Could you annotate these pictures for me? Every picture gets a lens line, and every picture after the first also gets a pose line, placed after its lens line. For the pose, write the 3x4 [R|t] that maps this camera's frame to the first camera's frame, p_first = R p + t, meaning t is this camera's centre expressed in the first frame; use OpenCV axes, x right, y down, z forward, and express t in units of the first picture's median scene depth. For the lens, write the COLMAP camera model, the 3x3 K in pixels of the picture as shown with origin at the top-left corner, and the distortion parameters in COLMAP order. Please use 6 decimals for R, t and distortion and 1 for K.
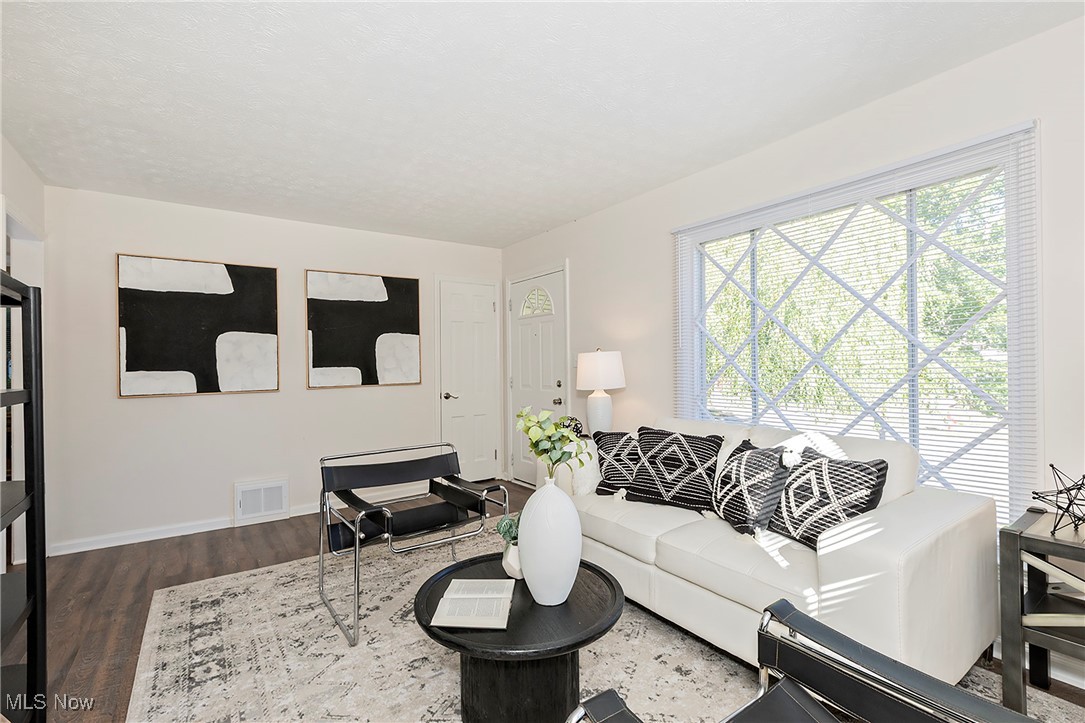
lens RADIAL K [[487.8, 0, 536.1], [0, 487.8, 360.6], [0, 0, 1]] dist [0.004627, -0.002565]
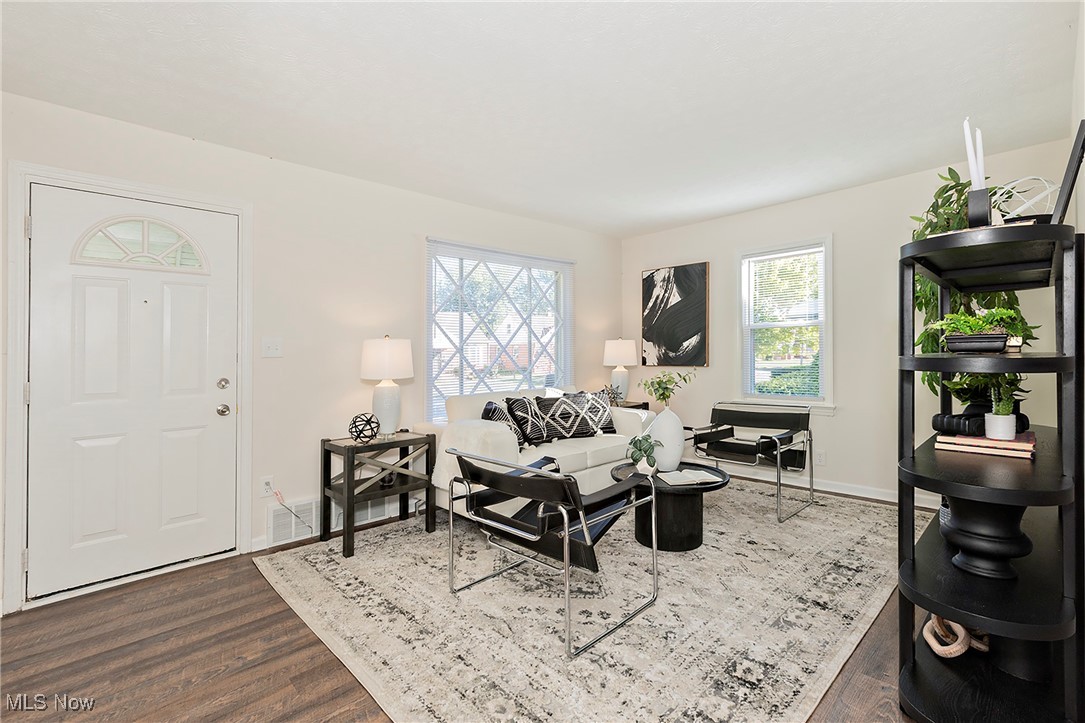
lens RADIAL K [[487.8, 0, 537.2], [0, 487.8, 364.3], [0, 0, 1]] dist [0.004627, -0.002565]
pose [[-0.161221, 0.009985, 0.986868, -1.393191], [-0.003055, 0.999939, -0.010616, 0.057765], [-0.986914, -0.004727, -0.161181, 1.409036]]
